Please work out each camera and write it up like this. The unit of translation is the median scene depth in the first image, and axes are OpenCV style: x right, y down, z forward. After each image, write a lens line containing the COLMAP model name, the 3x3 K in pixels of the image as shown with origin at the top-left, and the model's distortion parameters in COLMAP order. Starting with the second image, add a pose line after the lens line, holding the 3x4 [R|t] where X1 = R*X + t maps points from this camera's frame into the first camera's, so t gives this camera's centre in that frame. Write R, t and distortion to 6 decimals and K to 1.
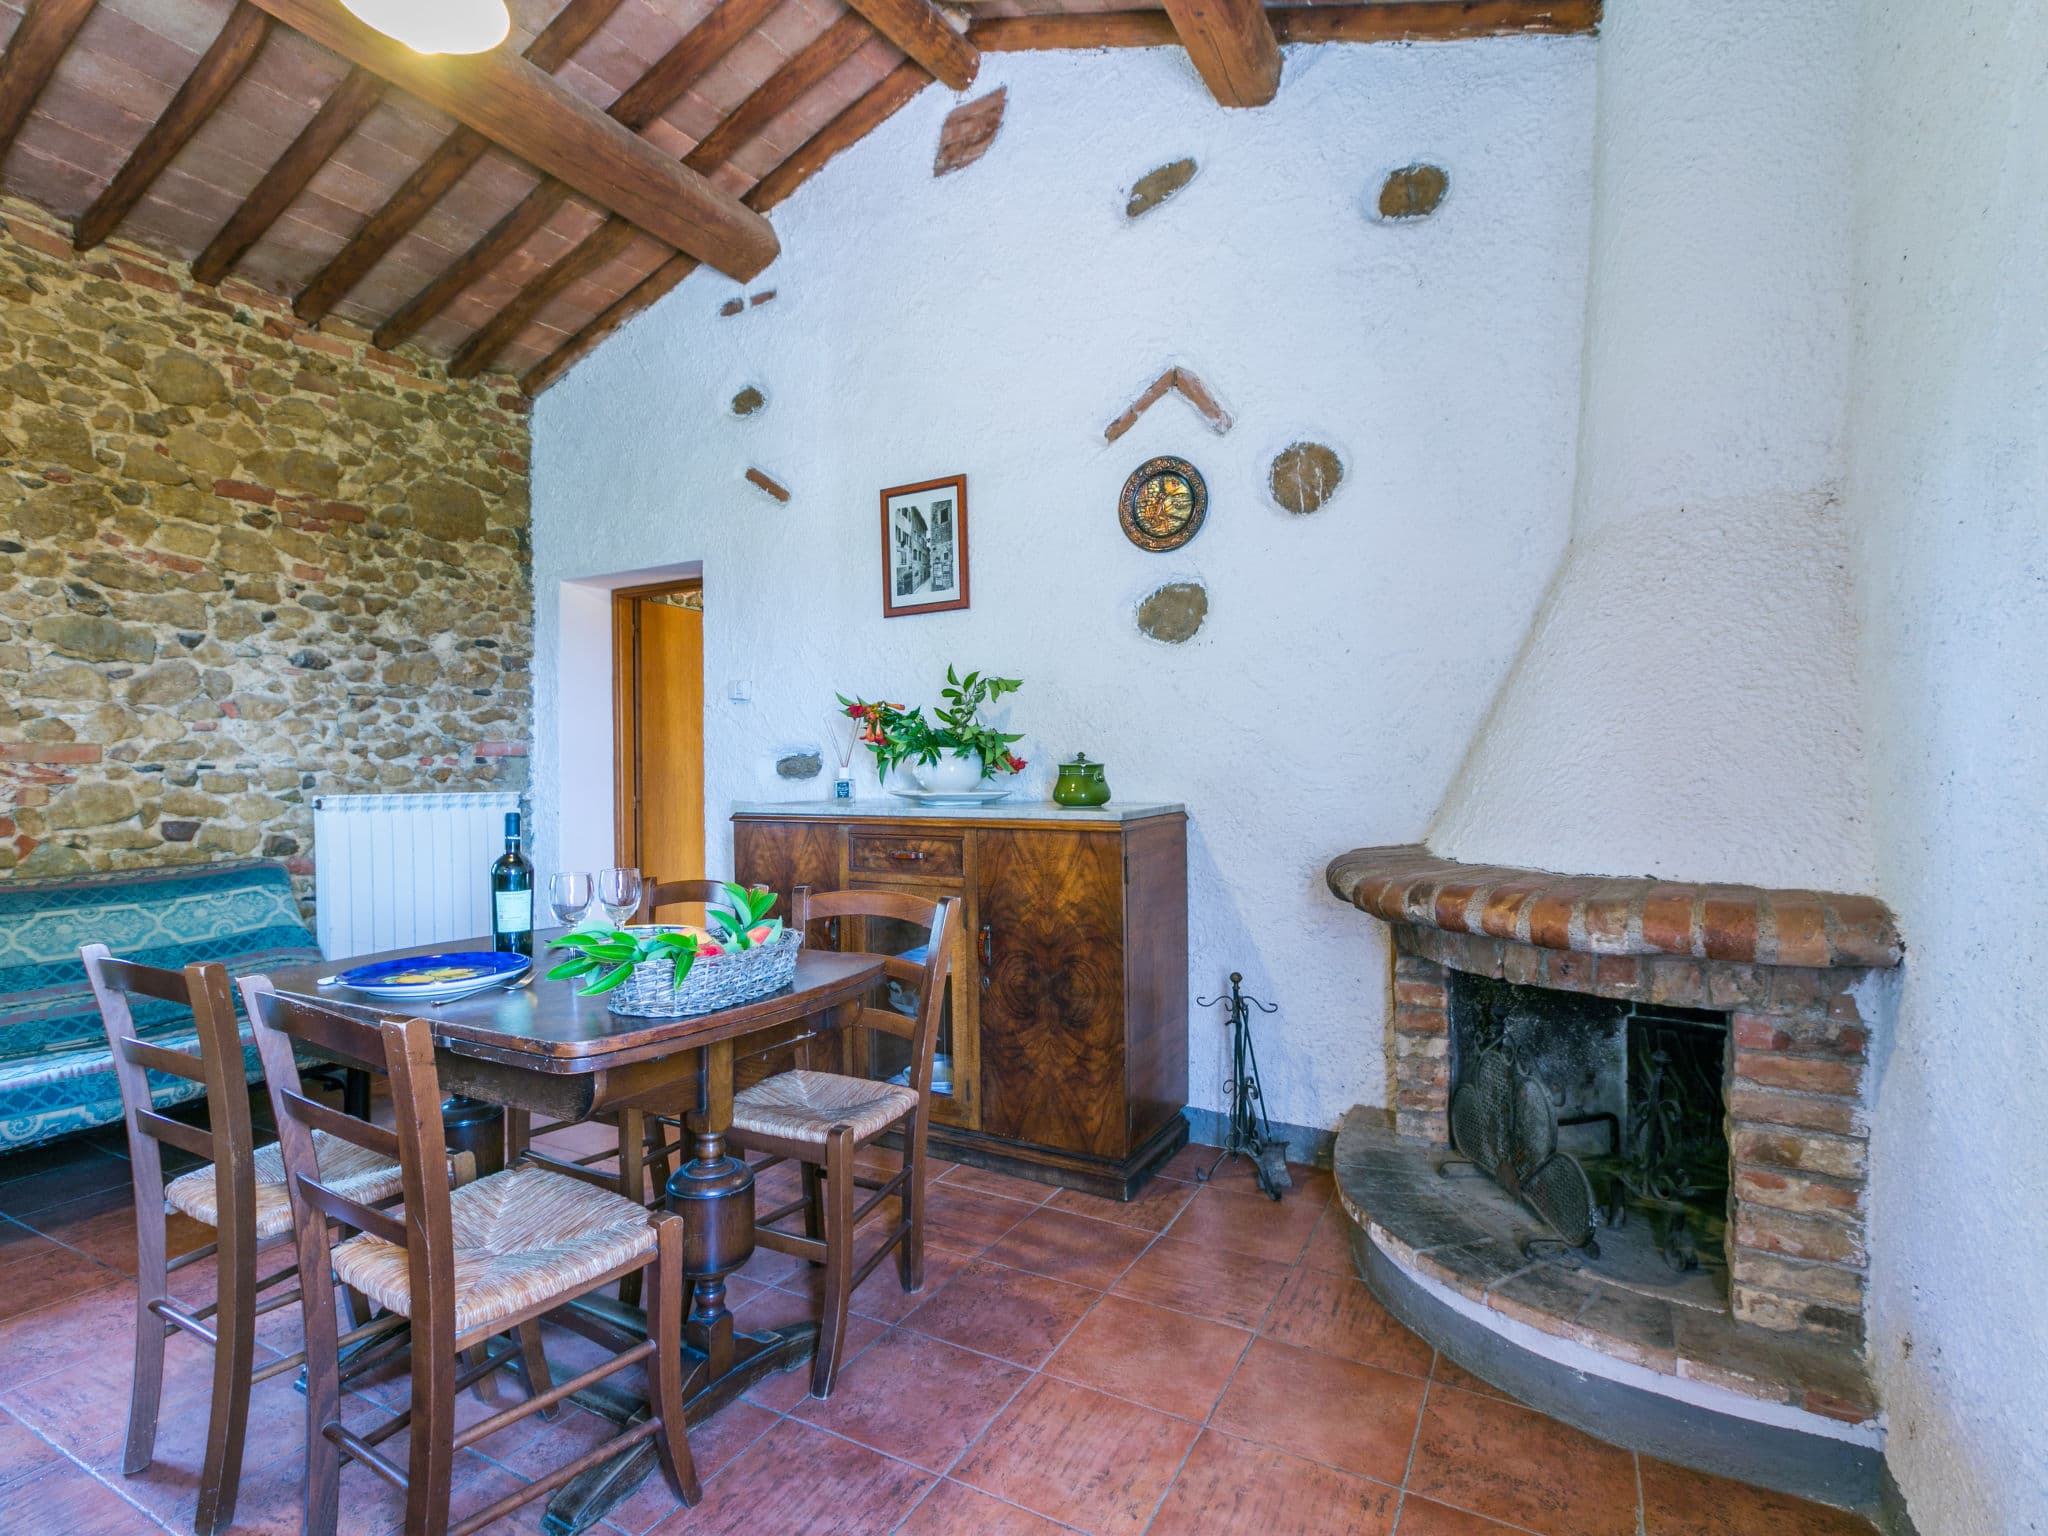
lens RADIAL K [[1047.1, 0, 1028.4], [0, 1047.1, 763.4], [0, 0, 1]] dist [0.001340, 0.000443]
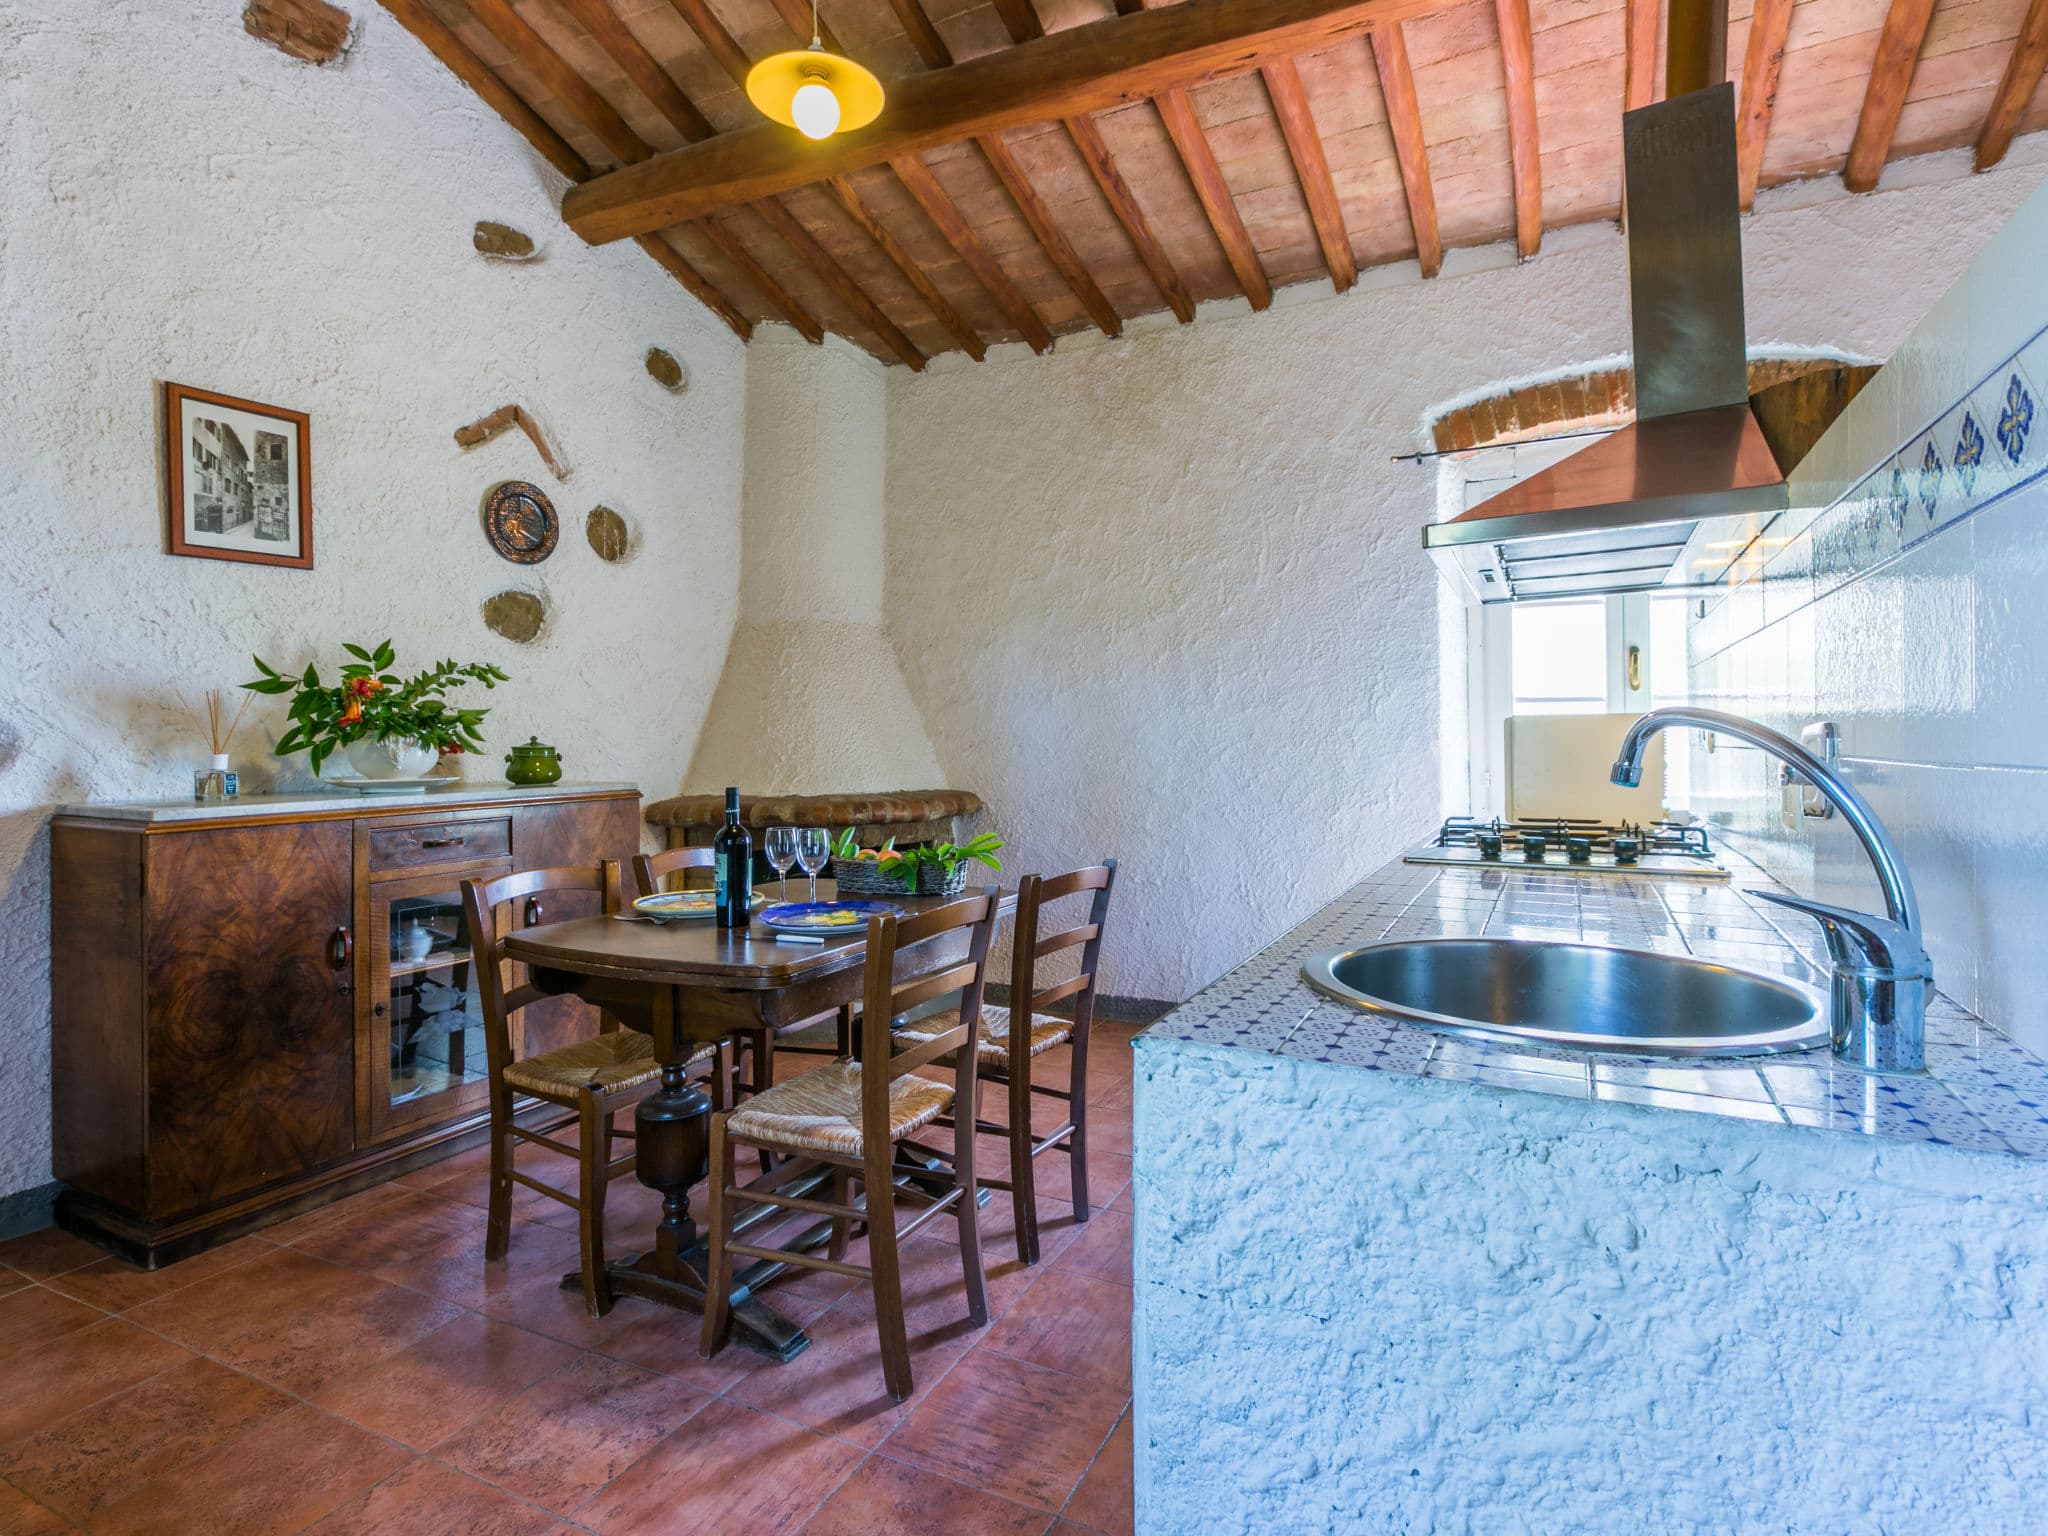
lens RADIAL K [[1094.4, 0, 986.8], [0, 1094.4, 728.9], [0, 0, 1]] dist [0.003966, -0.000425]
pose [[-0.025638, 0.011723, 0.999603, -0.959727], [0.011496, 0.999869, -0.011431, 0.001465], [-0.999605, 0.011198, -0.025770, 0.451552]]
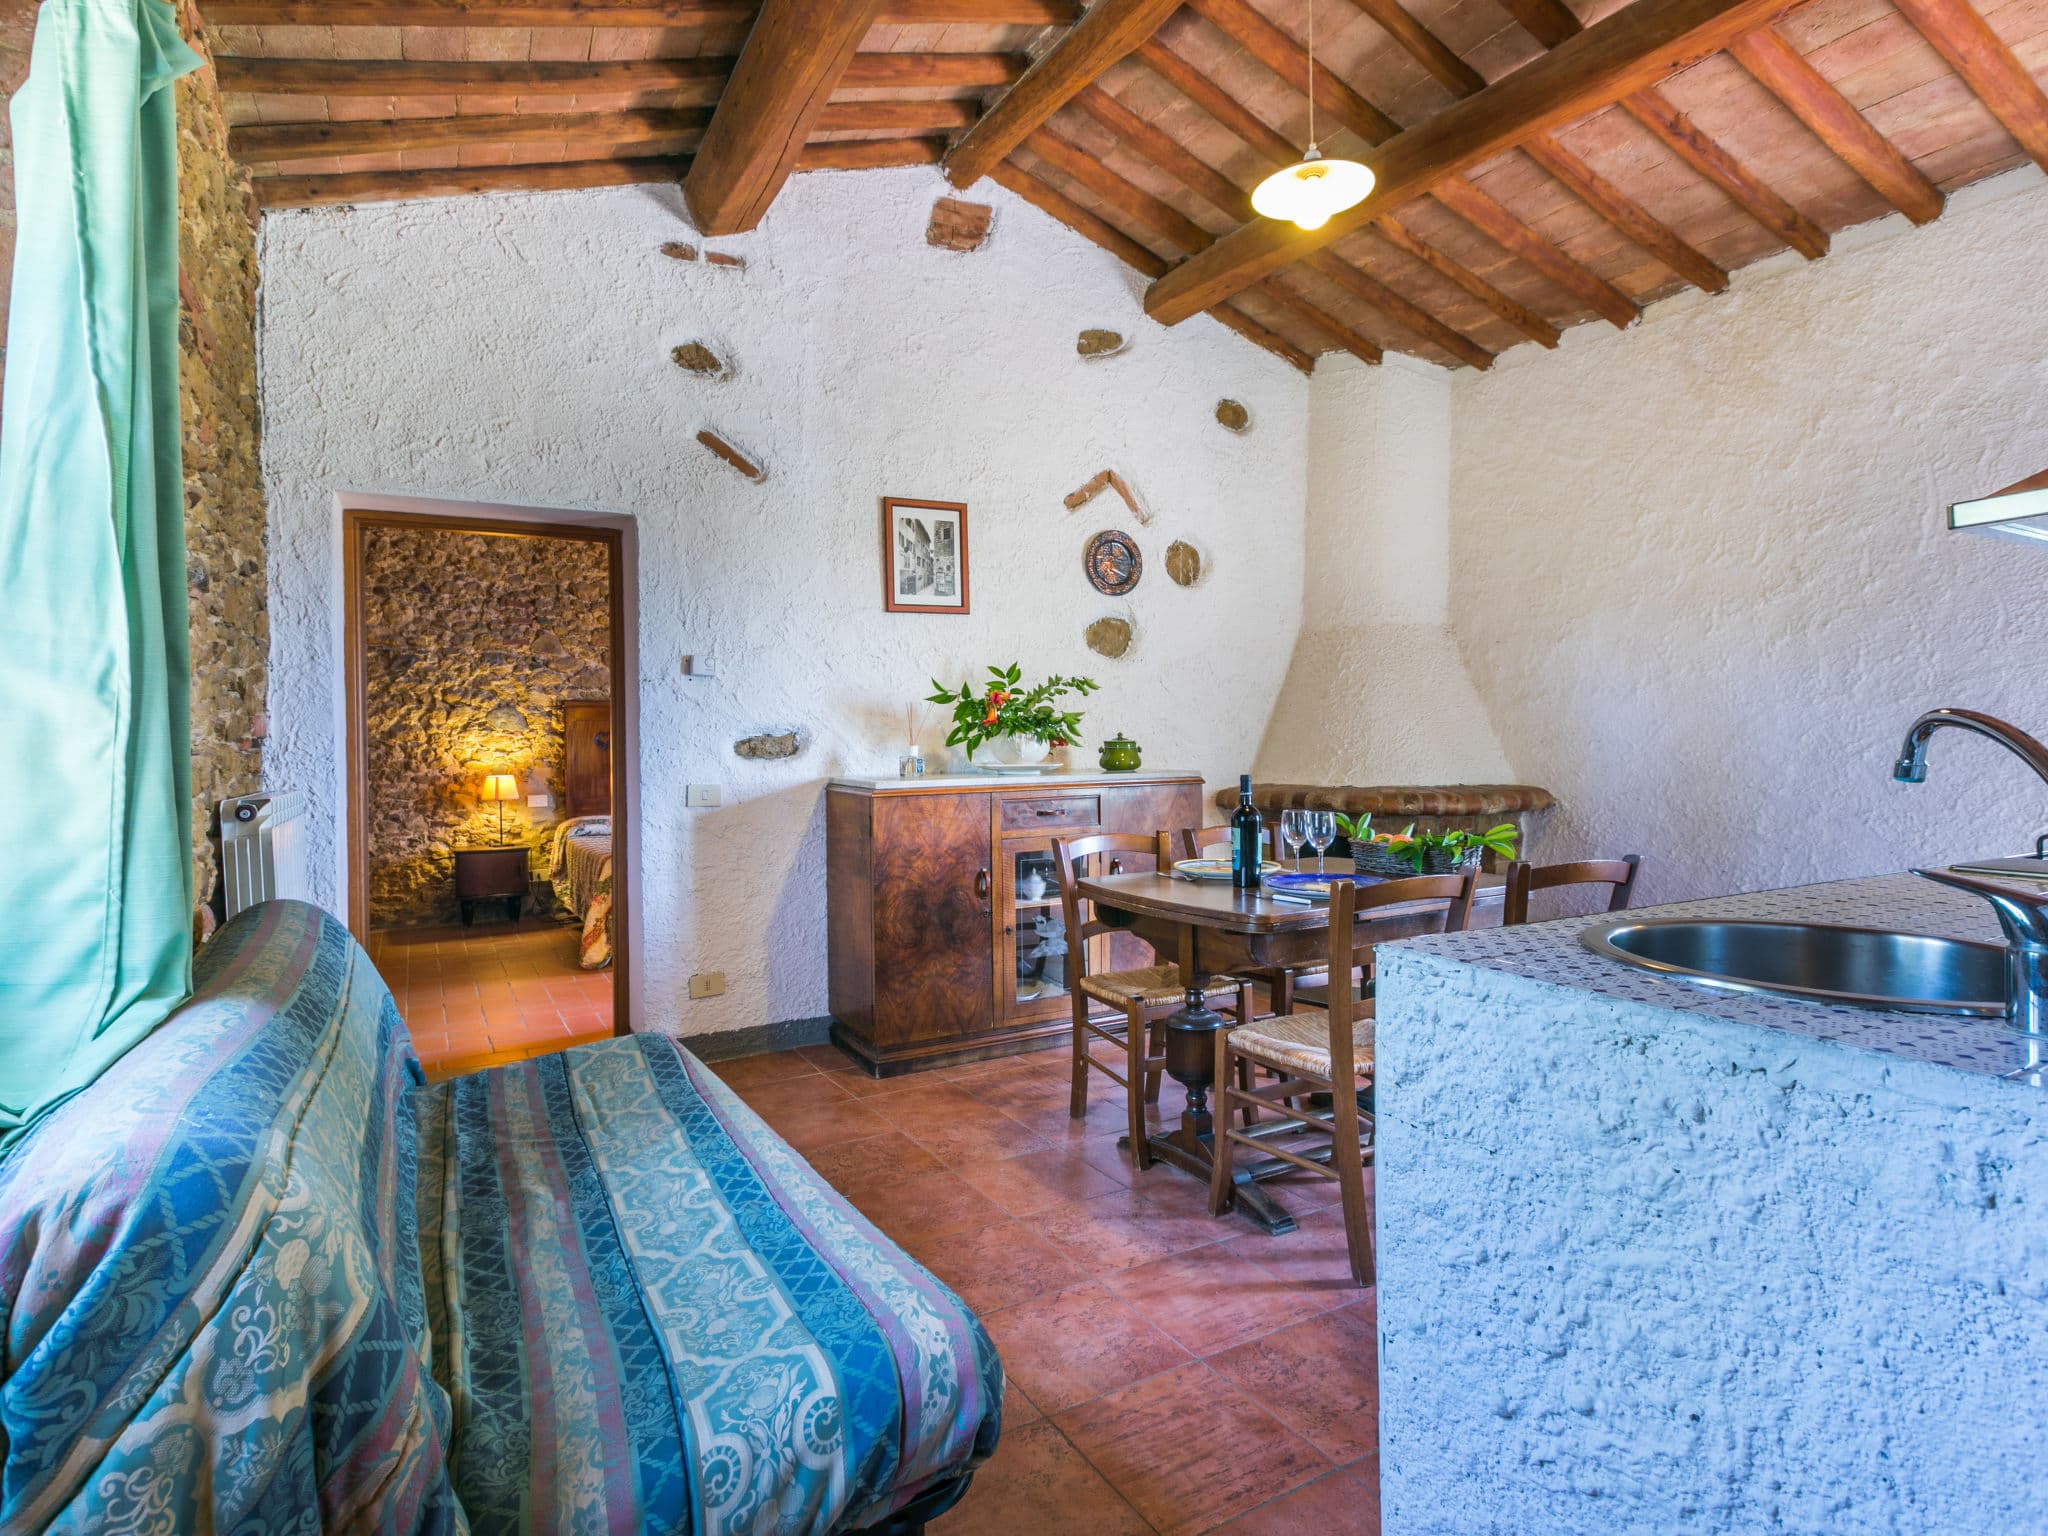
lens RADIAL K [[1094.4, 0, 986.8], [0, 1094.4, 728.9], [0, 0, 1]] dist [0.003966, -0.000425]
pose [[0.522286, 0.005150, 0.852755, -1.107888], [0.010066, 0.999875, -0.012203, 0.001455], [-0.852711, 0.014957, 0.522169, 0.309650]]
